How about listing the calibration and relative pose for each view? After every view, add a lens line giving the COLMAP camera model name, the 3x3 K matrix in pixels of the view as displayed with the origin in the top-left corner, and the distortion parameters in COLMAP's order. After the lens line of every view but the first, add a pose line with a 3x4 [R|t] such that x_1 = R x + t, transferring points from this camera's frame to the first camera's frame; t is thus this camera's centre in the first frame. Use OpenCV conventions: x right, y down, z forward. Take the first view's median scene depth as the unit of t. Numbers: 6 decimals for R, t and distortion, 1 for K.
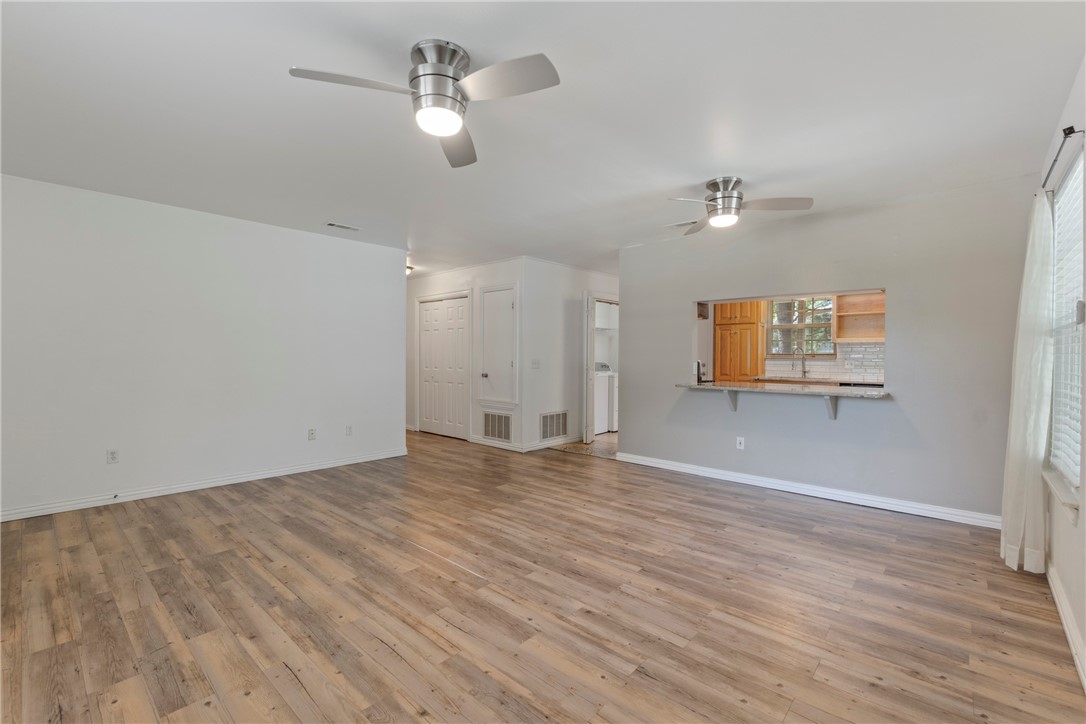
lens RADIAL K [[470.9, 0, 537.6], [0, 470.9, 360.5], [0, 0, 1]] dist [-0.005867, 0.000838]
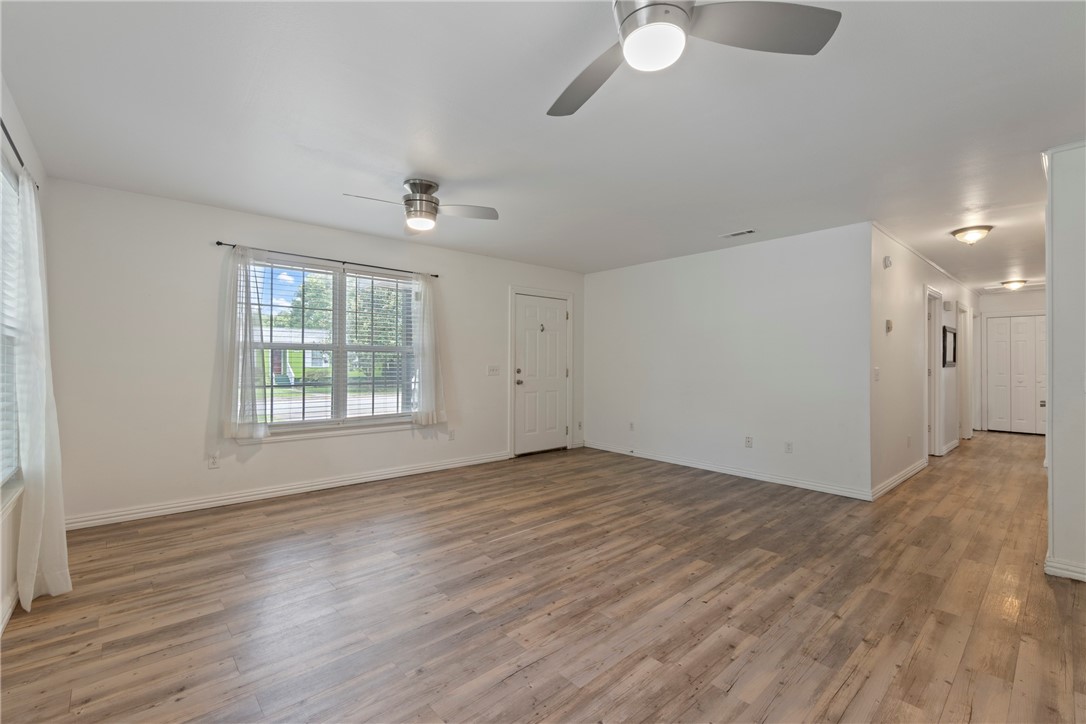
lens RADIAL K [[470.9, 0, 543.6], [0, 470.9, 363.2], [0, 0, 1]] dist [-0.005867, 0.000838]
pose [[-0.099480, -0.005264, -0.995026, 0.859262], [-0.014984, 0.999881, -0.003791, -0.005193], [0.994927, 0.014533, -0.099547, 0.975166]]
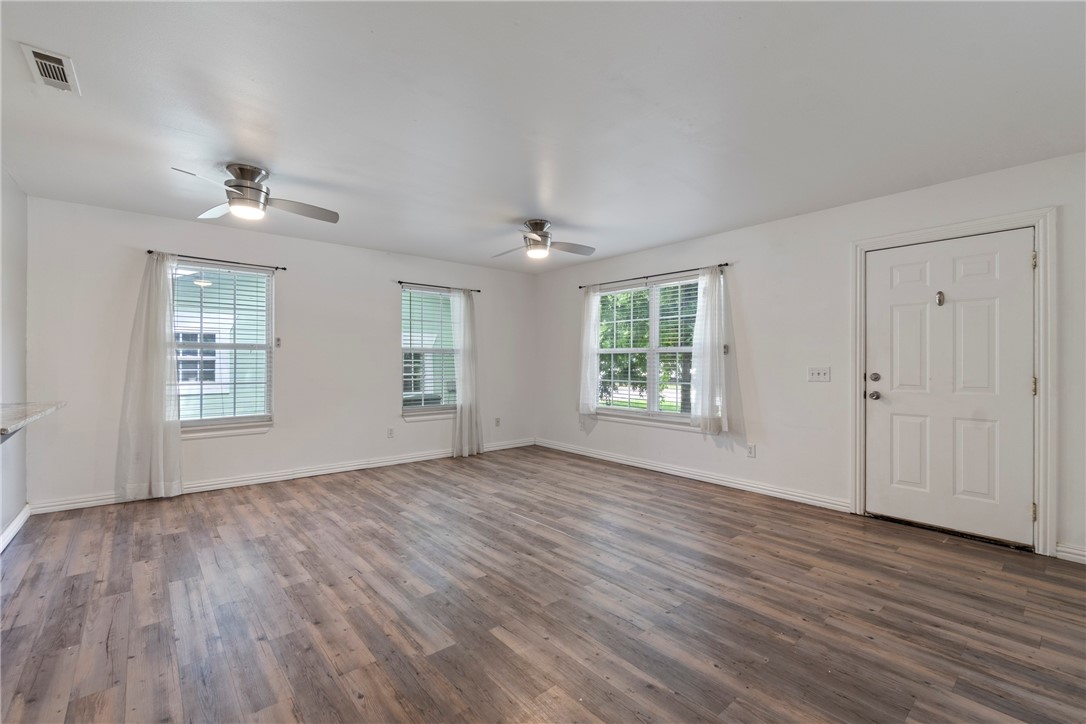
lens RADIAL K [[470.9, 0, 537.7], [0, 470.9, 360.1], [0, 0, 1]] dist [-0.005867, 0.000838]
pose [[-0.991318, -0.008687, 0.131196, -0.299184], [-0.008112, 0.999955, 0.004919, -0.018238], [-0.131233, 0.003812, -0.991344, 1.898922]]
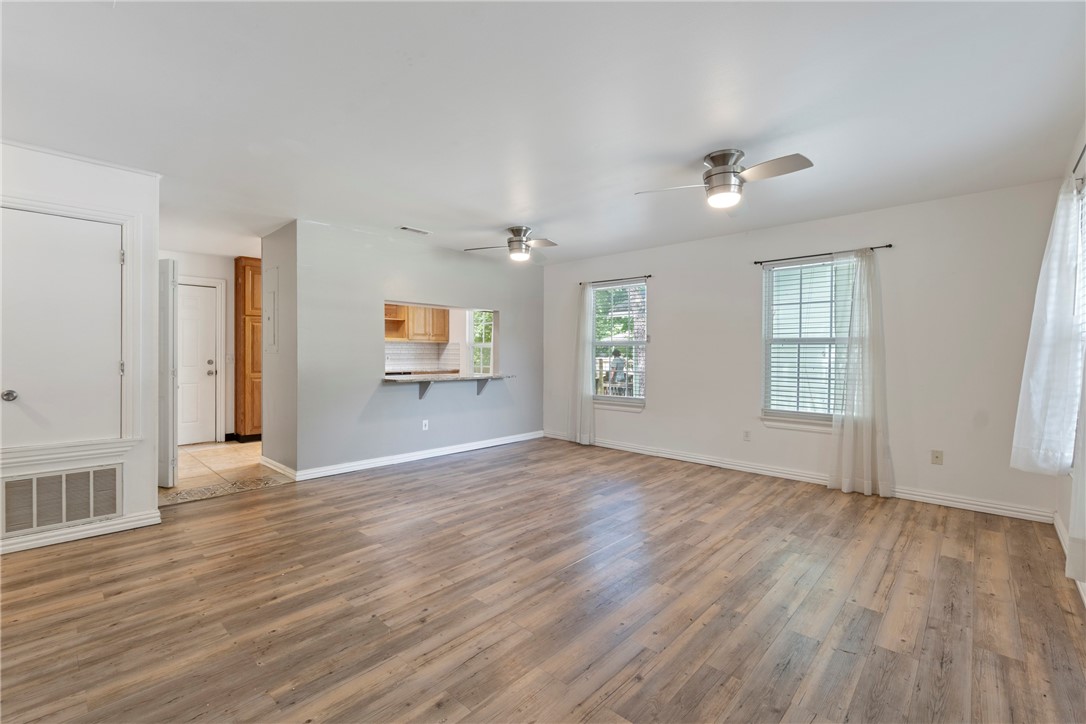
lens RADIAL K [[470.9, 0, 540.0], [0, 470.9, 359.6], [0, 0, 1]] dist [-0.005867, 0.000838]
pose [[0.015844, -0.018512, 0.999703, -1.048709], [0.004117, 0.999821, 0.018449, -0.017276], [-0.999866, 0.003823, 0.015917, 0.948329]]
